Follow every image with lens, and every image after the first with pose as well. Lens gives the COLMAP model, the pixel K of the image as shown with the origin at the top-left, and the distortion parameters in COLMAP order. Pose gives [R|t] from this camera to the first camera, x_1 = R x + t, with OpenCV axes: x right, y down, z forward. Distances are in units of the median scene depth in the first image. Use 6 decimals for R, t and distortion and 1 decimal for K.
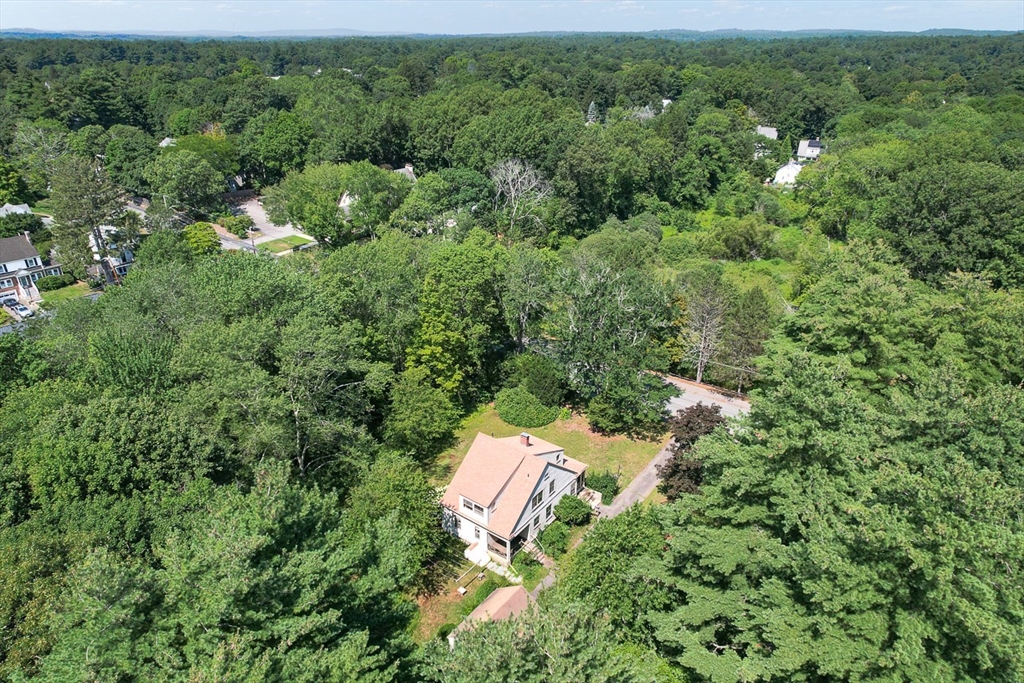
lens RADIAL K [[642.7, 0, 512.0], [0, 642.7, 341.5], [0, 0, 1]] dist [-0.076662, 0.086174]
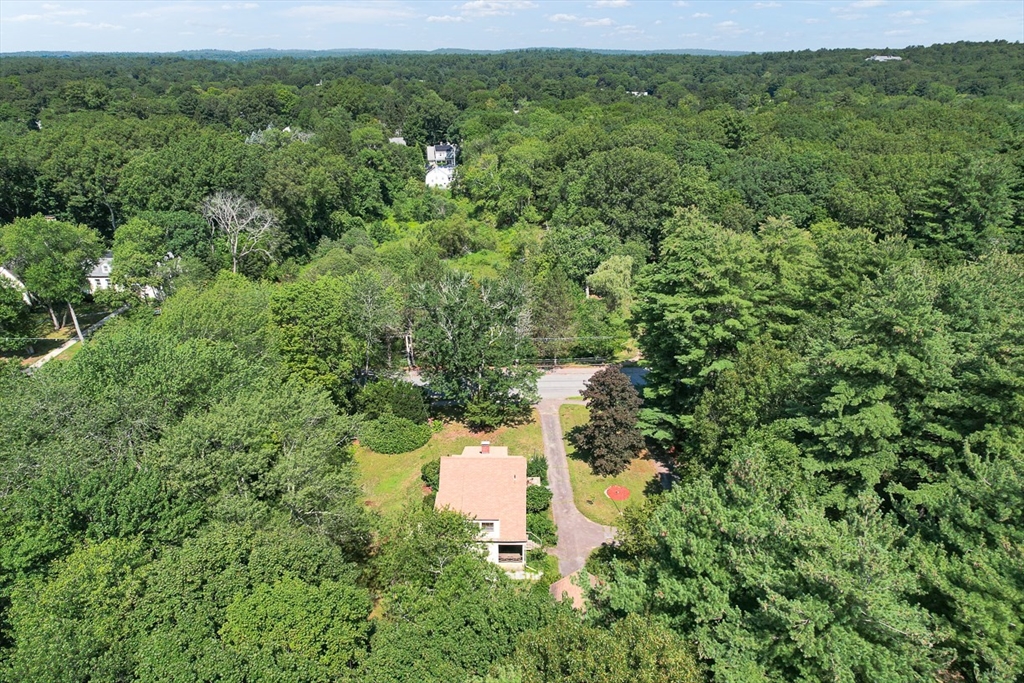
lens RADIAL K [[642.7, 0, 512.0], [0, 642.7, 341.5], [0, 0, 1]] dist [-0.076662, 0.086174]
pose [[0.818099, -0.242095, 0.521635, -0.150372], [0.255044, 0.965727, 0.048206, -0.016206], [-0.515428, 0.093603, 0.851806, 0.035805]]
